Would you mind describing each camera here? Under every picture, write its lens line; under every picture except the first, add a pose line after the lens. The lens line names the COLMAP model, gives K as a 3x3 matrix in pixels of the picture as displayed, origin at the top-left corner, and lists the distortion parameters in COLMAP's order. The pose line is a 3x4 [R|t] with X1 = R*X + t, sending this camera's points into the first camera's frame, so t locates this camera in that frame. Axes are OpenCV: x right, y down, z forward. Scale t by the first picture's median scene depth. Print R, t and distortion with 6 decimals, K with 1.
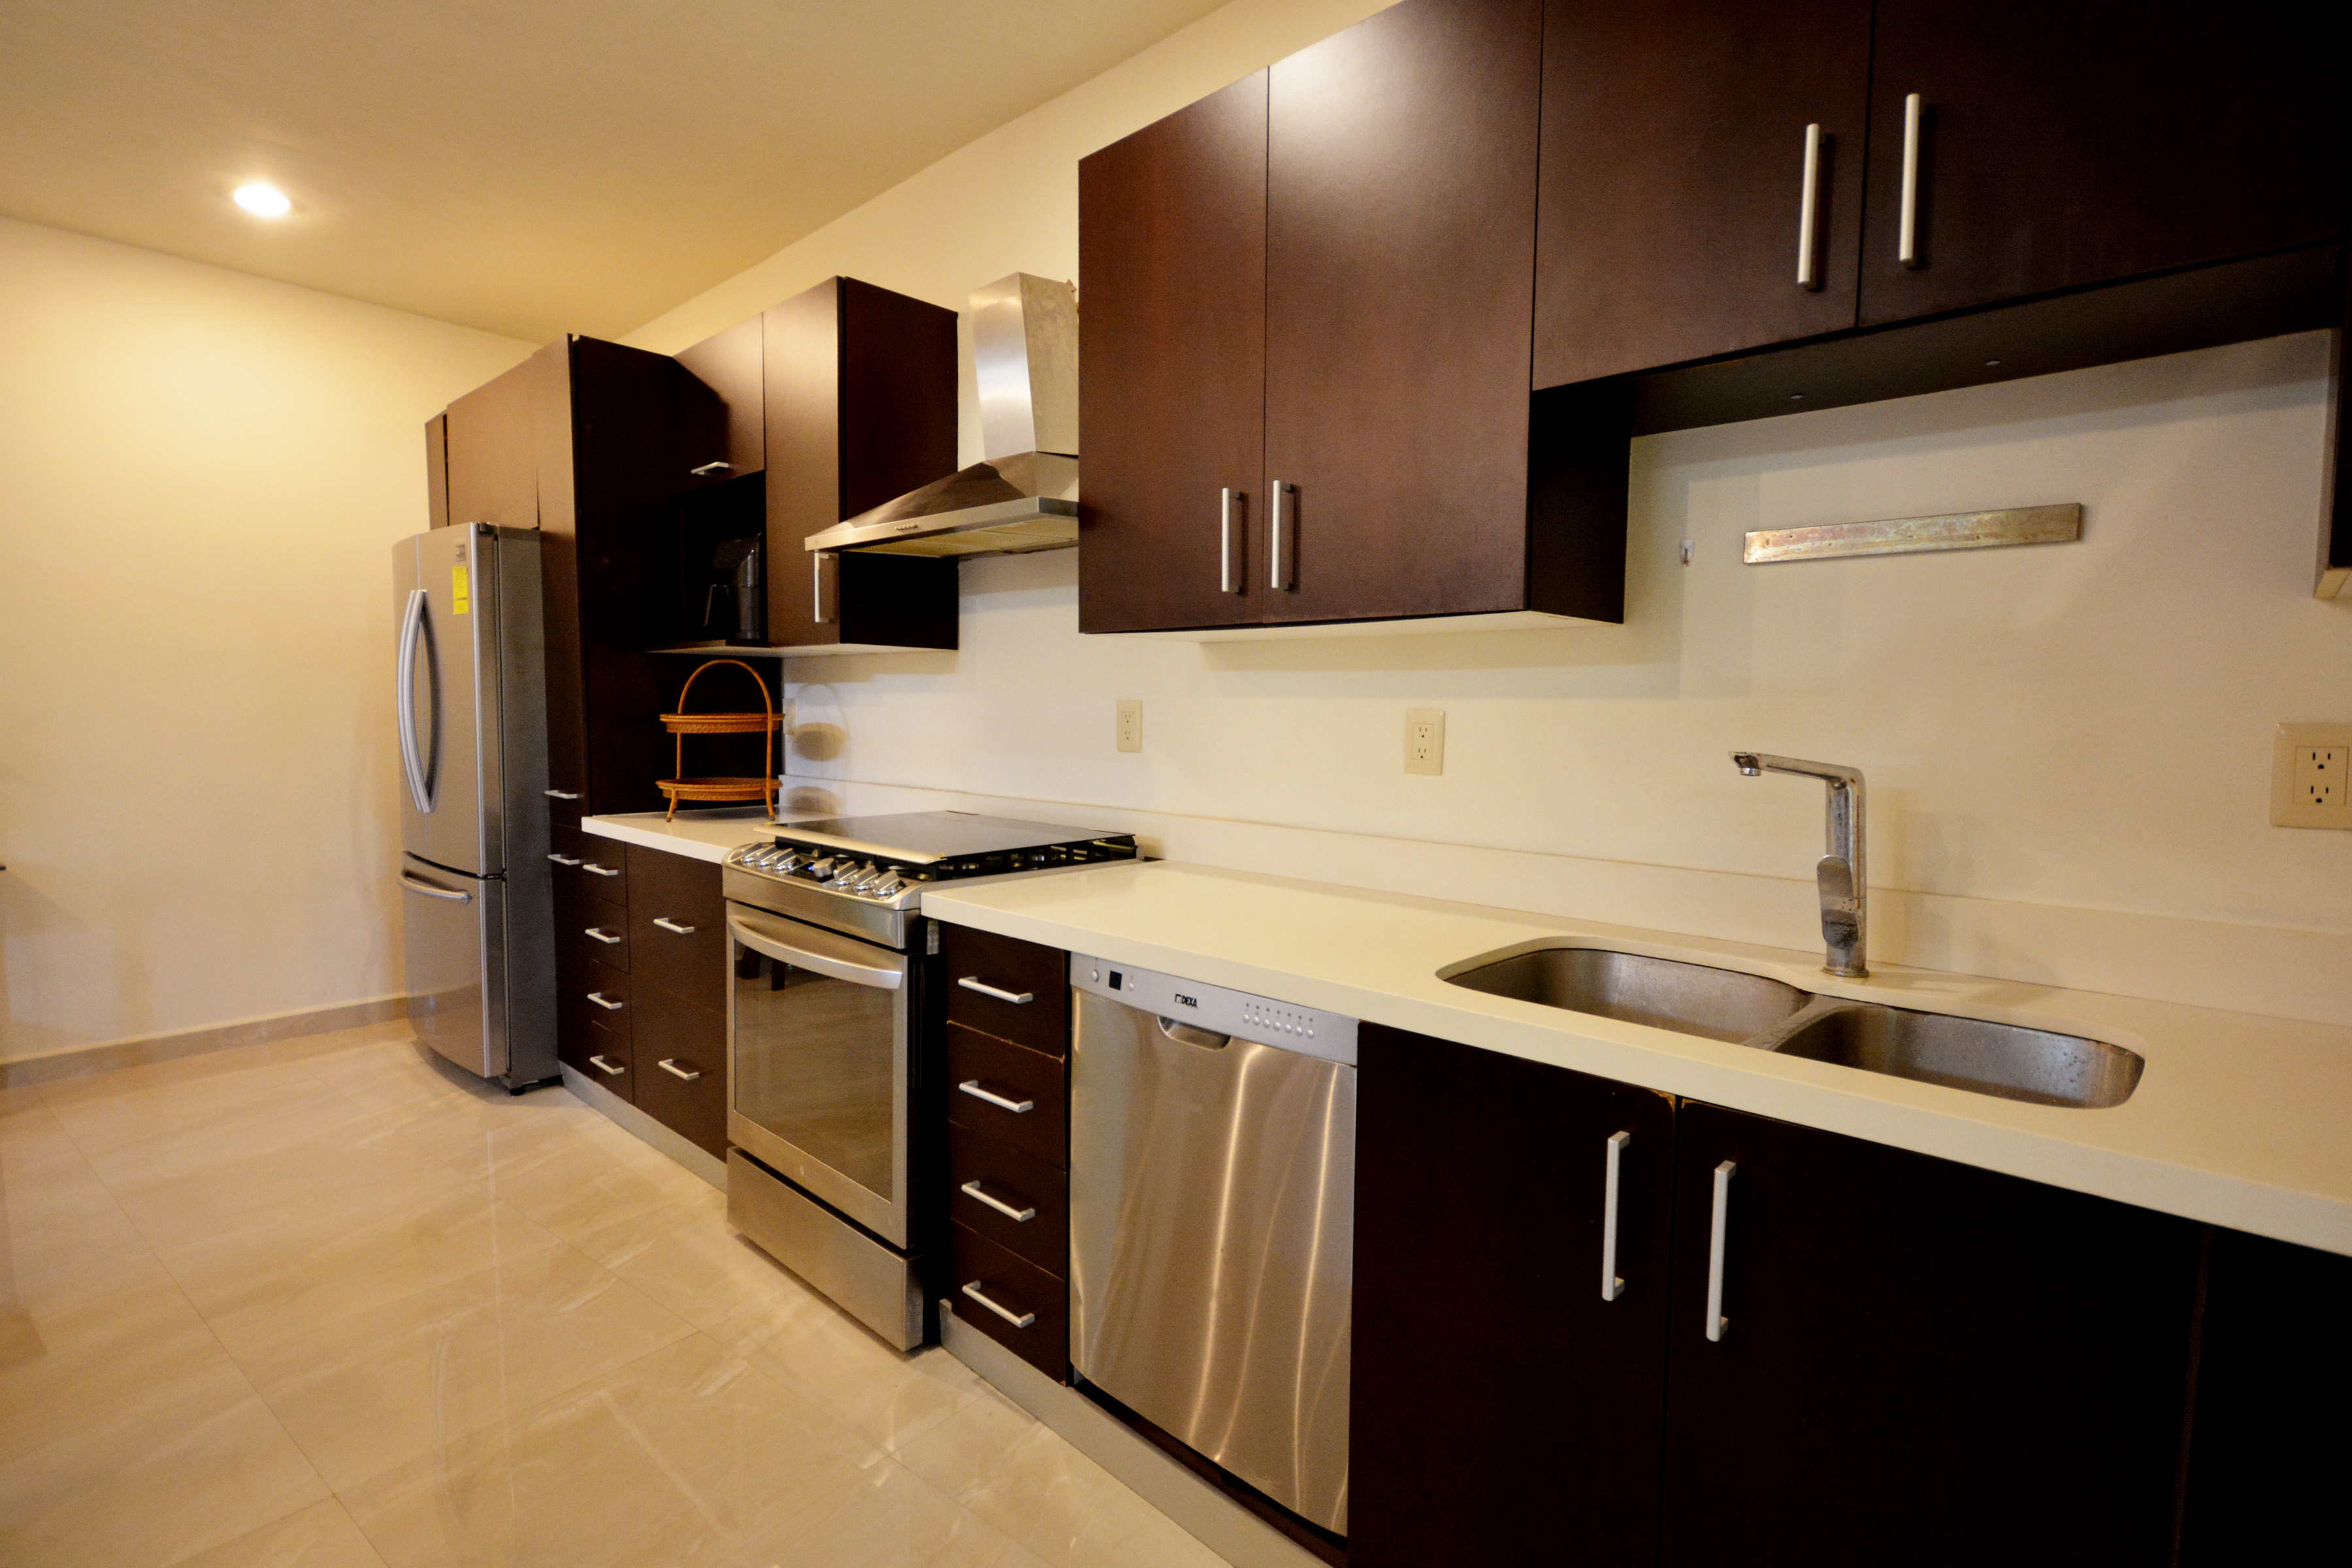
lens RADIAL K [[1124.2, 0, 1224.1], [0, 1124.2, 788.4], [0, 0, 1]] dist [-0.000263, -0.000433]
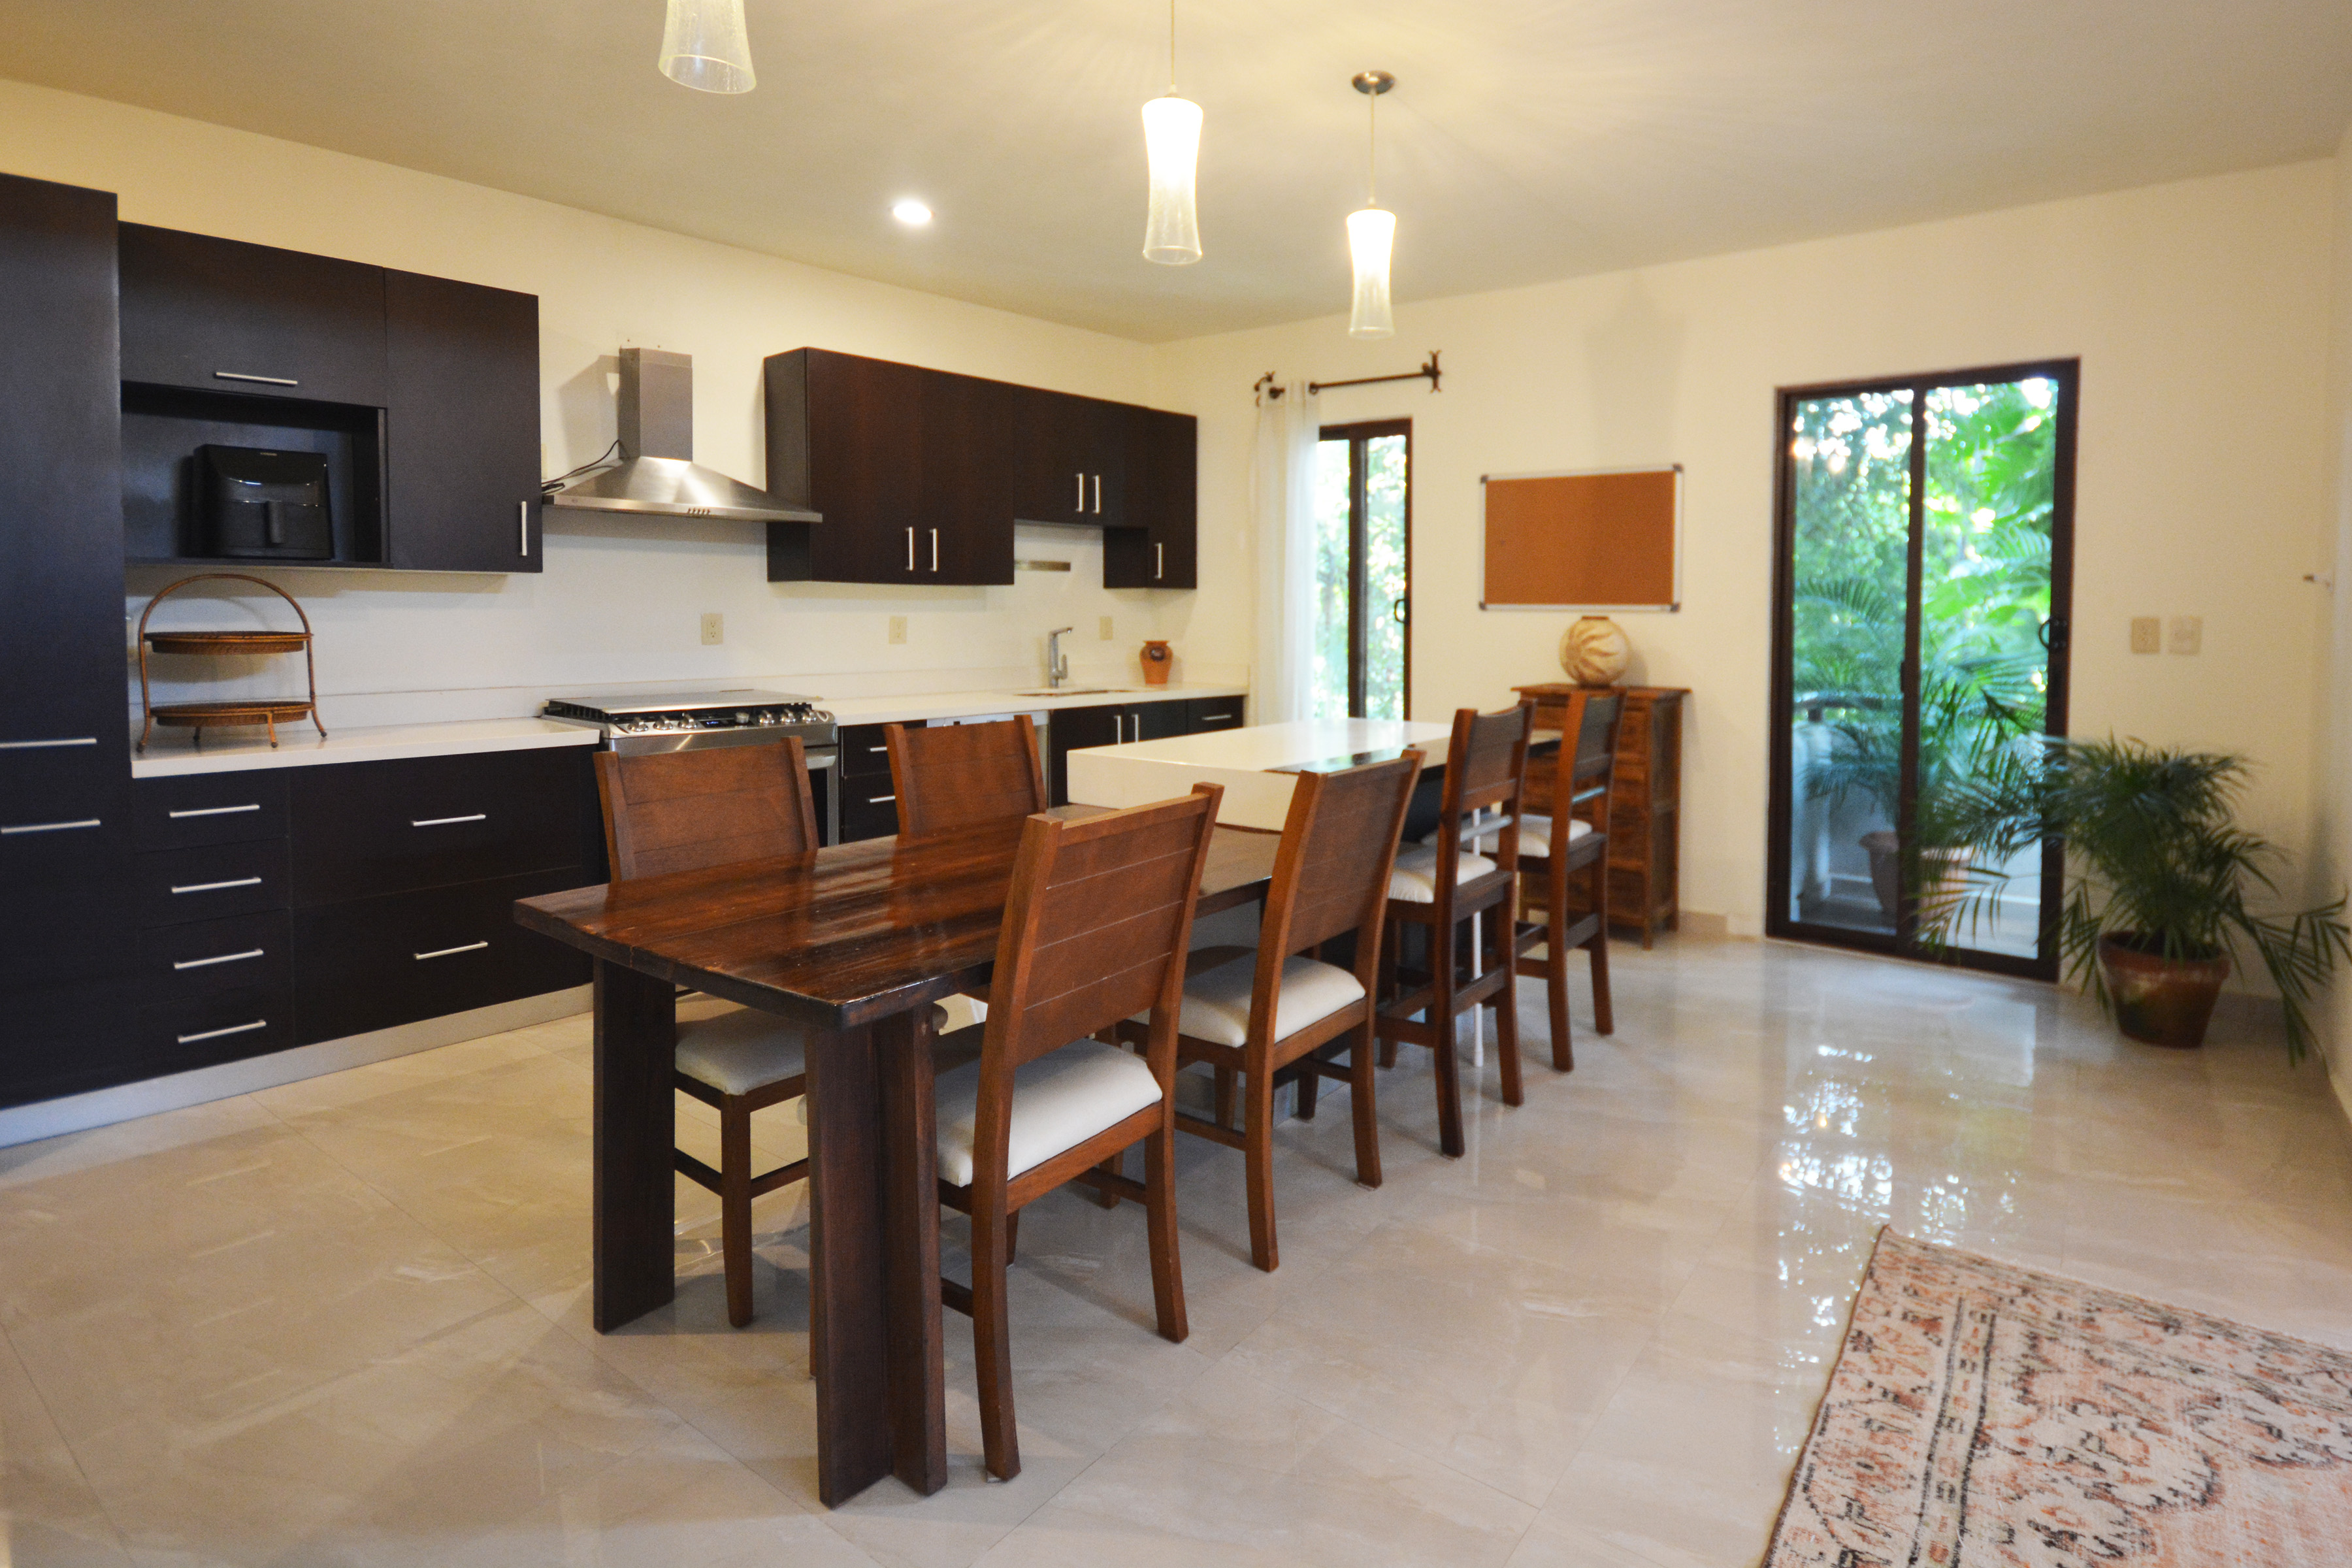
lens RADIAL K [[1181.2, 0, 1323.4], [0, 1181.2, 650.9], [0, 0, 1]] dist [0.001068, -0.000698]
pose [[-0.070179, -0.049789, 0.996291, -2.176306], [0.064347, 0.996448, 0.054329, -0.069434], [-0.995457, 0.067921, -0.066726, 0.255802]]
